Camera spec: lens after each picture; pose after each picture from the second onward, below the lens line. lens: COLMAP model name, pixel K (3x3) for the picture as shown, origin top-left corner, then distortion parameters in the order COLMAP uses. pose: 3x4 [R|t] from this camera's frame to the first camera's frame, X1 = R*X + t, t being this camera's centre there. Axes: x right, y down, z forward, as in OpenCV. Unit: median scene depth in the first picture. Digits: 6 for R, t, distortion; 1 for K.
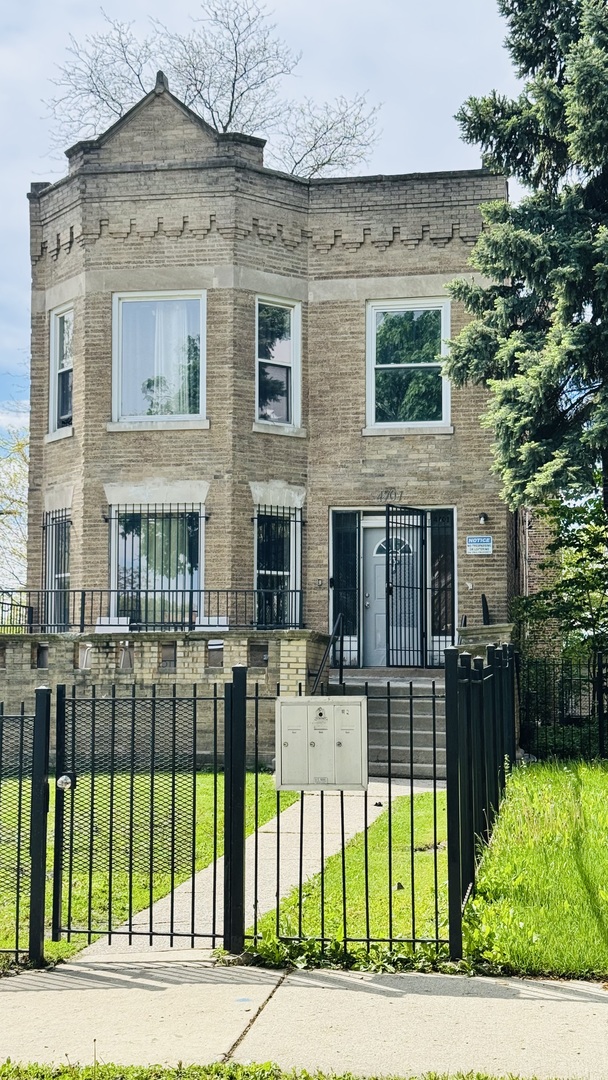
lens RADIAL K [[1509.4, 0, 303.1], [0, 1509.4, 543.3], [0, 0, 1]] dist [0.137576, 0.000000]
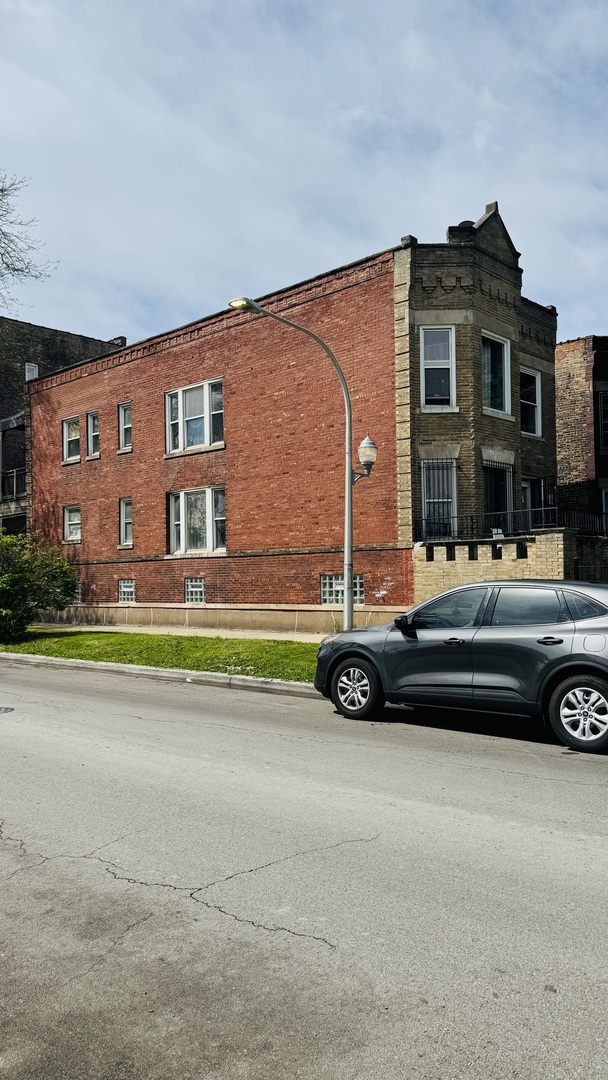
lens RADIAL K [[794.6, 0, 304.0], [0, 794.6, 545.1], [0, 0, 1]] dist [0.059147, -0.028265]
pose [[0.553713, 0.017324, 0.832527, -0.939931], [-0.060214, 0.997999, 0.019281, 0.061003], [-0.830528, -0.060806, 0.553648, 0.674609]]
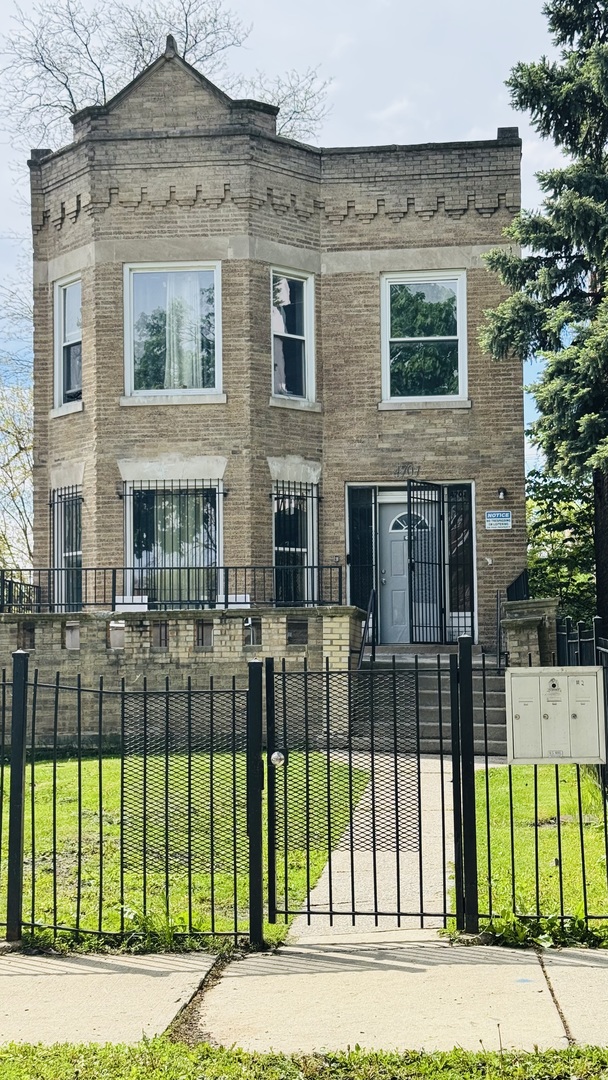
lens RADIAL K [[1509.4, 0, 303.4], [0, 1509.4, 544.7], [0, 0, 1]] dist [0.137576, 0.000000]
pose [[0.997683, -0.007143, 0.067664, -0.077948], [0.006272, 0.999895, 0.013078, 0.003542], [-0.067750, -0.012623, 0.997622, 0.016768]]
